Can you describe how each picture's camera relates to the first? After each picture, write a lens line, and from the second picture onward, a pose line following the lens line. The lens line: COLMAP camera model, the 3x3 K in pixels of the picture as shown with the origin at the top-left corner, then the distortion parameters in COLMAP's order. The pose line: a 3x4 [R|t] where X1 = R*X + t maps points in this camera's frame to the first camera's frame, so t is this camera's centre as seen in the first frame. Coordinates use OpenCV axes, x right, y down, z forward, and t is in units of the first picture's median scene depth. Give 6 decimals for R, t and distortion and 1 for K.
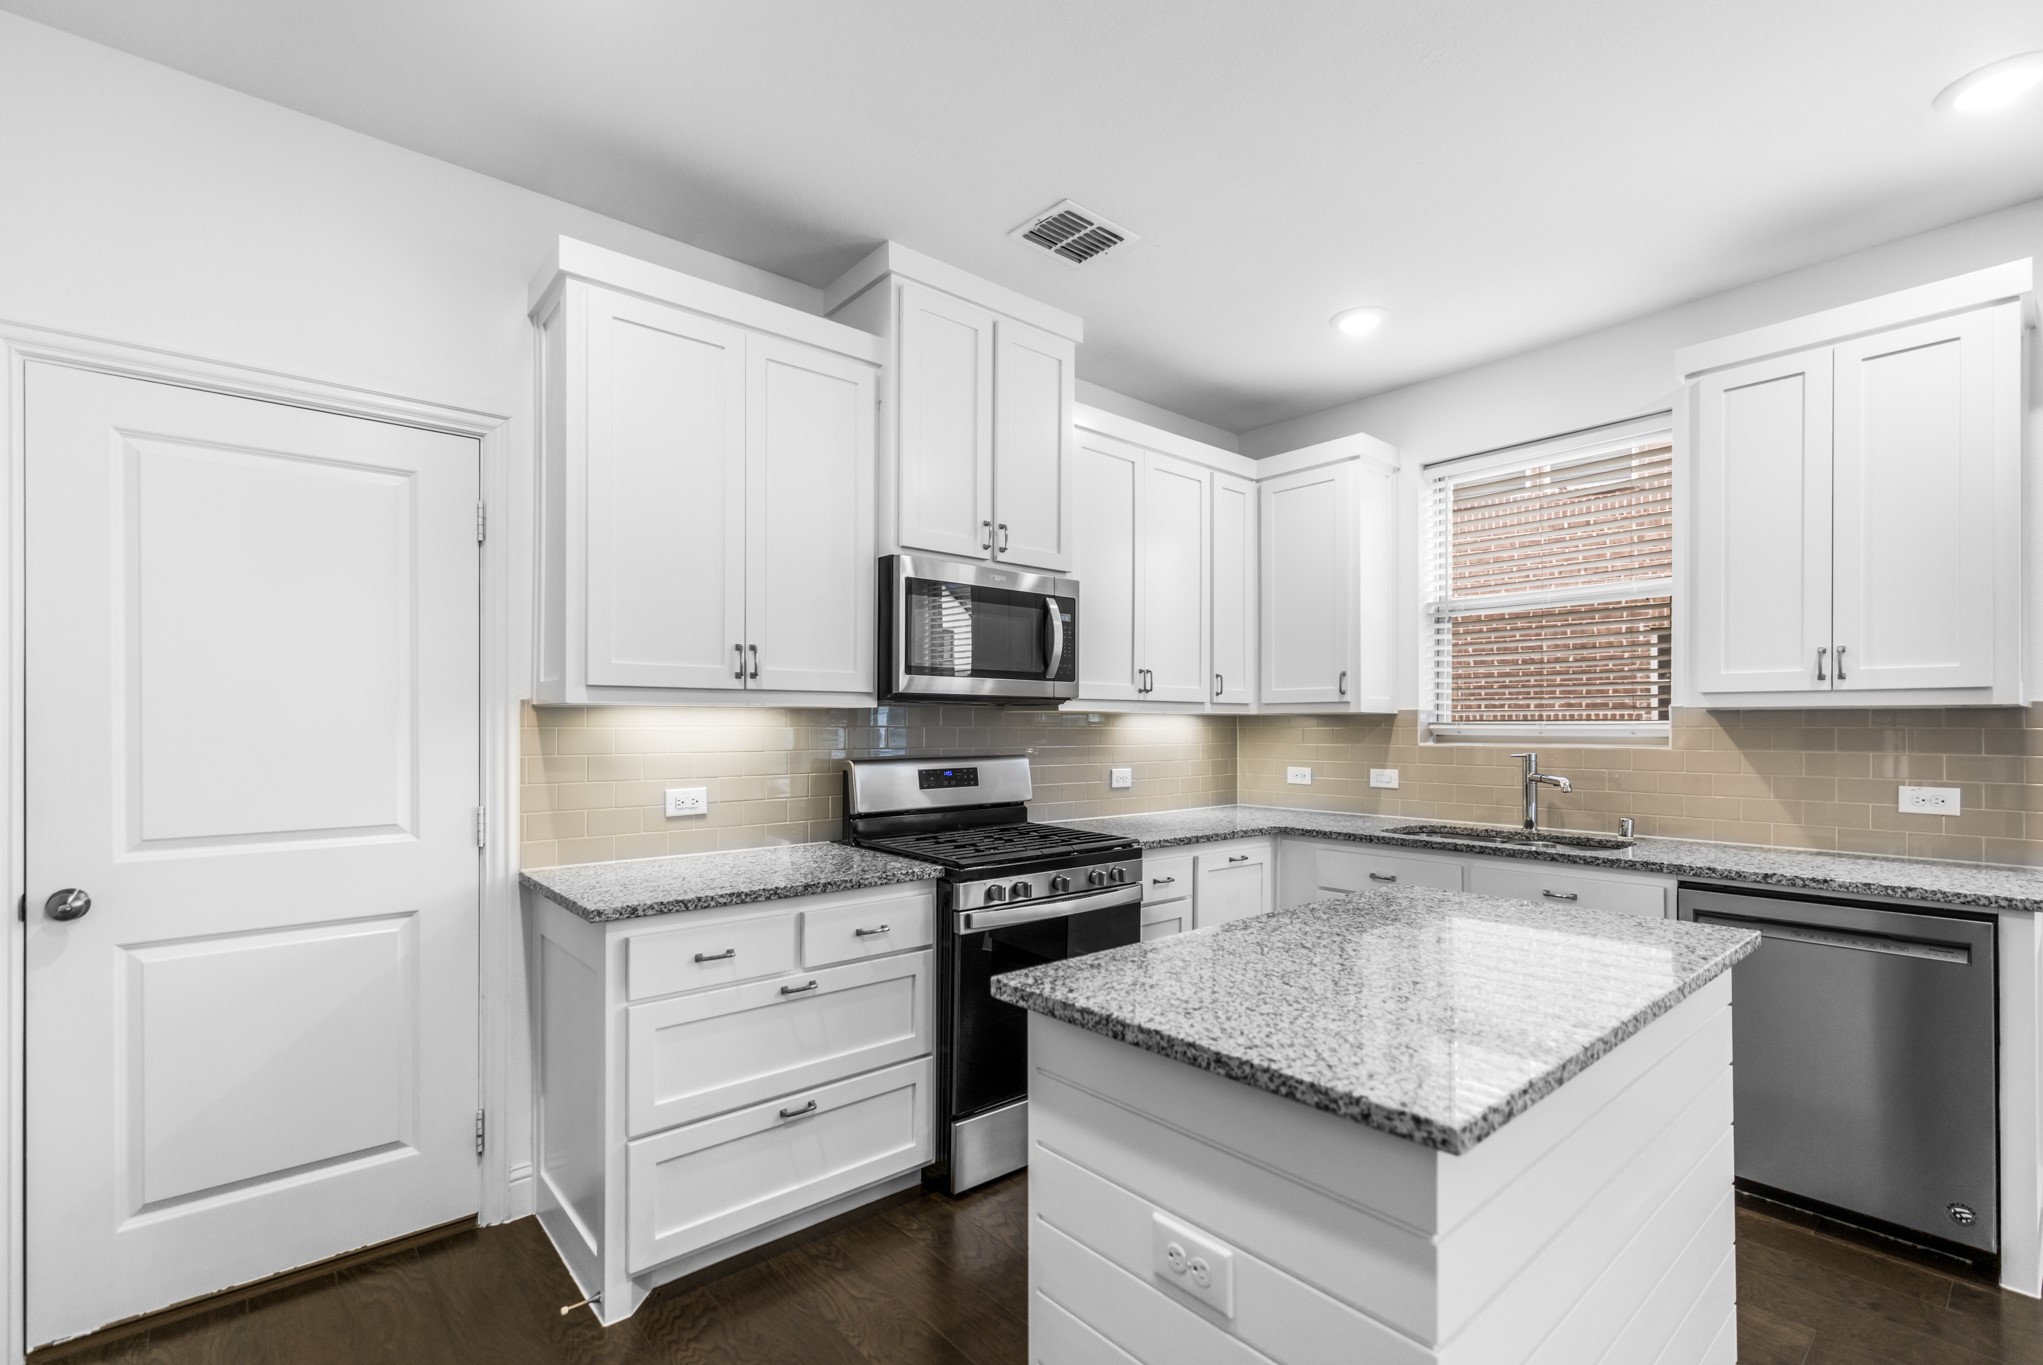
lens RADIAL K [[903.0, 0, 987.9], [0, 903.0, 725.7], [0, 0, 1]] dist [0.005669, 0.000753]
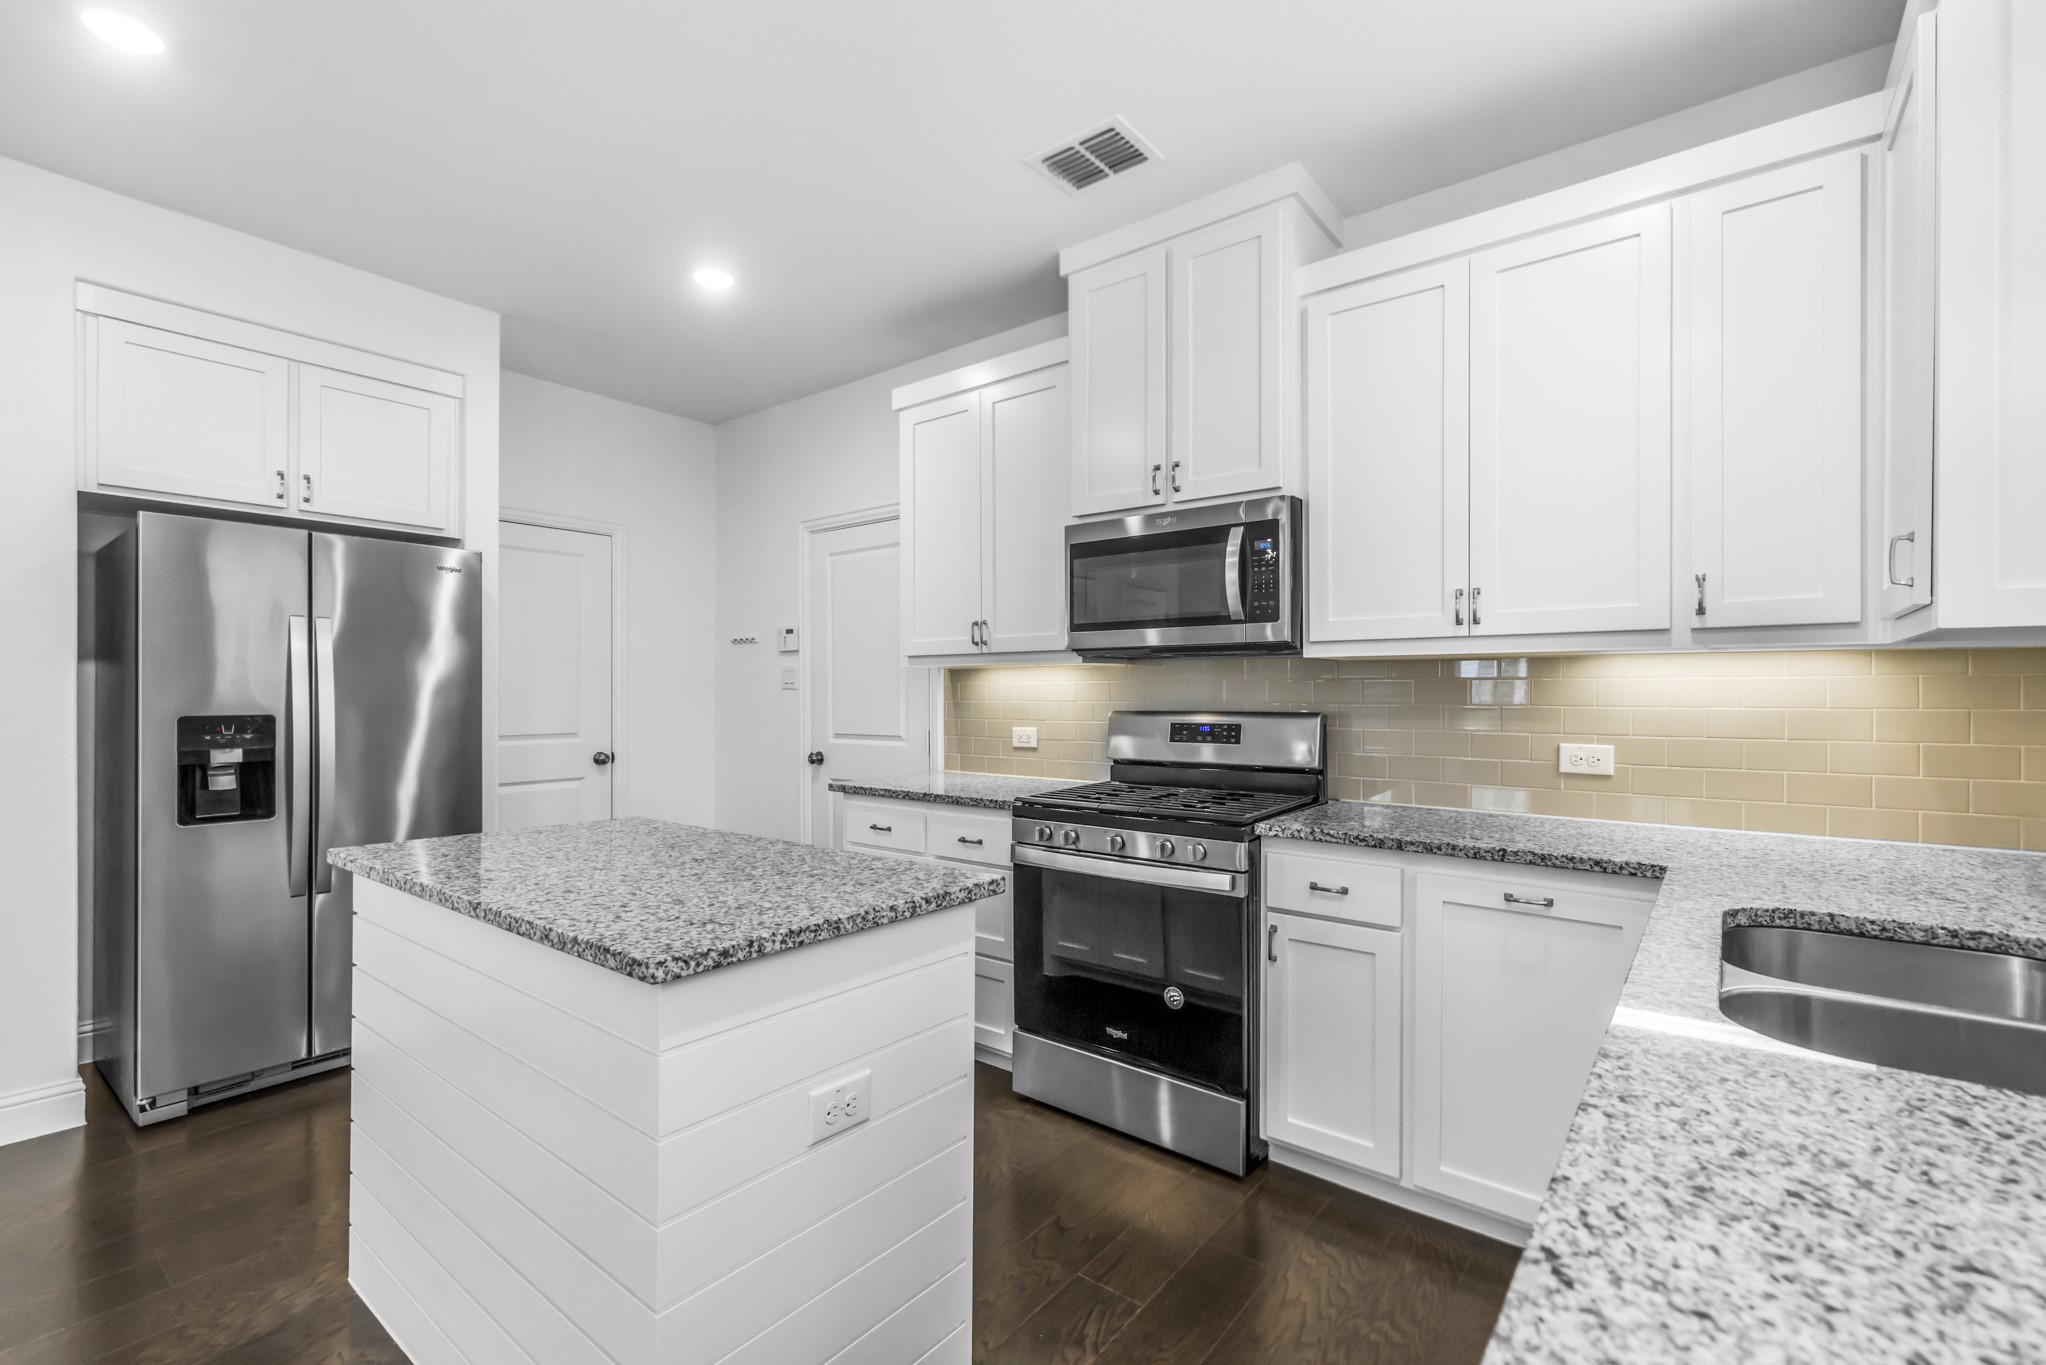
lens RADIAL K [[904.3, 0, 1003.4], [0, 904.3, 687.9], [0, 0, 1]] dist [0.005669, 0.000753]
pose [[0.200926, -0.006592, -0.979584, 0.978380], [-0.000959, 0.999976, -0.006926, 0.019641], [0.979606, 0.002332, 0.200914, 0.697279]]
